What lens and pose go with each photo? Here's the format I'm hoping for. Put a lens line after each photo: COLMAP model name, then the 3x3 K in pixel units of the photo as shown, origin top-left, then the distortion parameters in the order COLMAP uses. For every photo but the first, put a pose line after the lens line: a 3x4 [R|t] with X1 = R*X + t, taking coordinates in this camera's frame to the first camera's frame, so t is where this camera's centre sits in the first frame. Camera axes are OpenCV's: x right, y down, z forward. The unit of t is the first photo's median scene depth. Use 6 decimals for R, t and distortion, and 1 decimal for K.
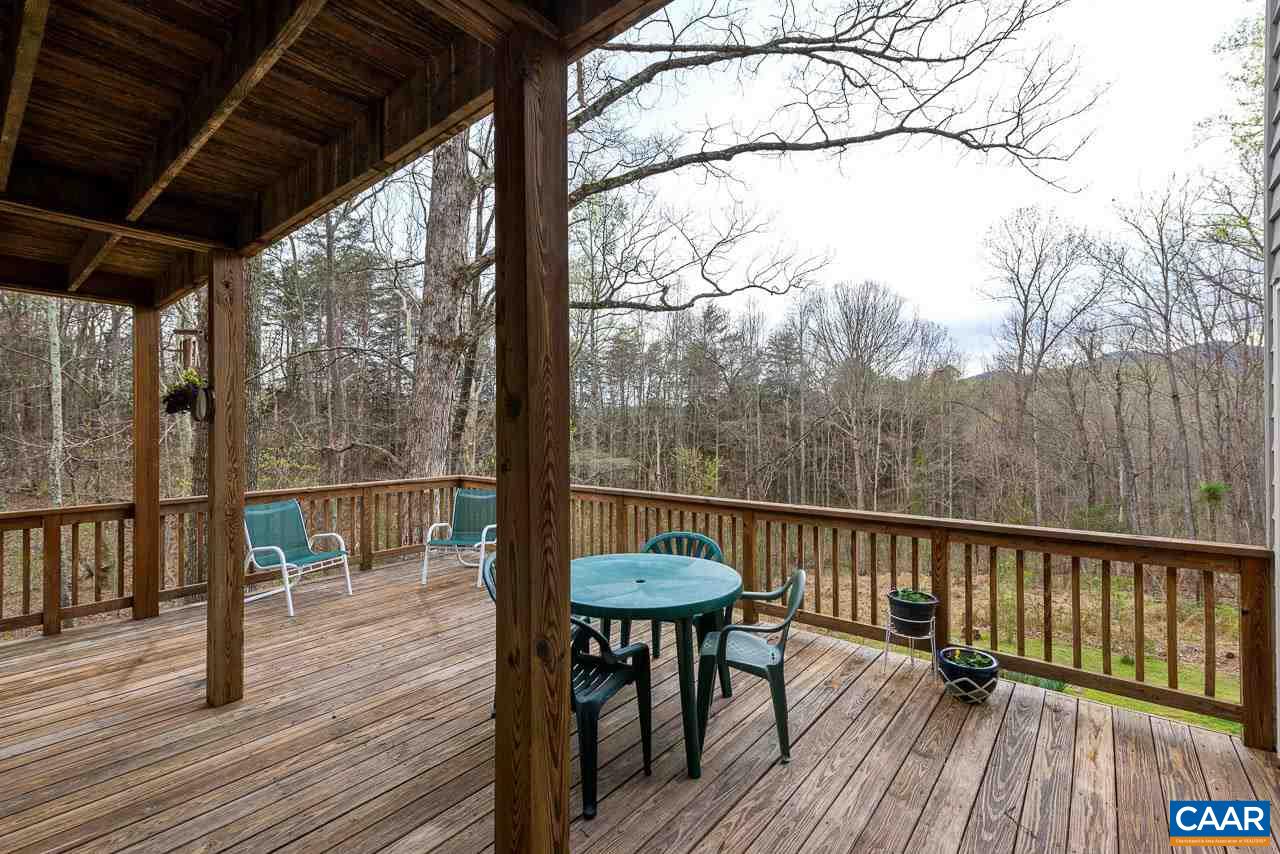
lens RADIAL K [[554.3, 0, 680.5], [0, 554.3, 422.3], [0, 0, 1]] dist [0.000328, -0.000317]
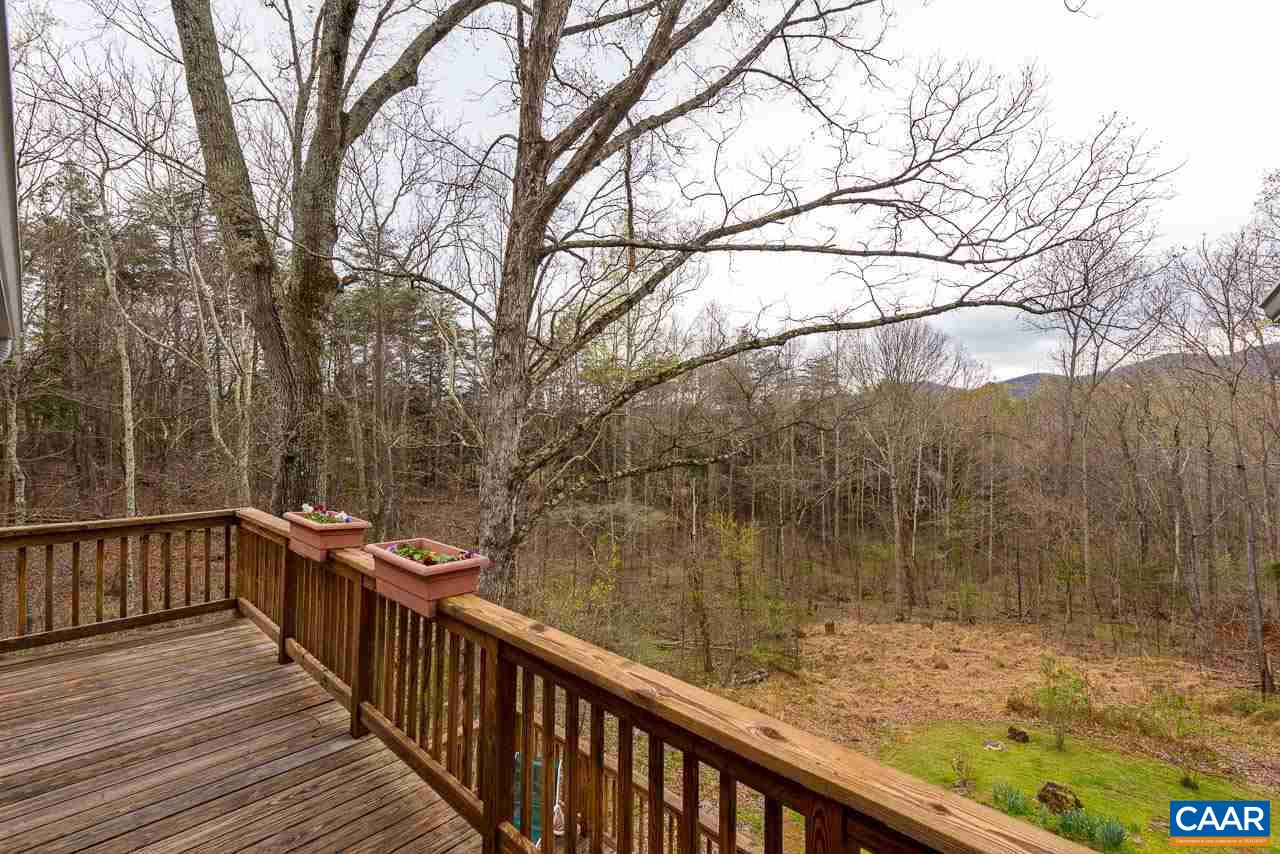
lens RADIAL K [[554.3, 0, 681.1], [0, 554.3, 425.5], [0, 0, 1]] dist [0.000328, -0.000317]
pose [[0.998355, 0.016212, -0.054993, -0.018527], [-0.016151, 0.999868, 0.001564, -0.167963], [0.055011, -0.000673, 0.998486, 0.000804]]
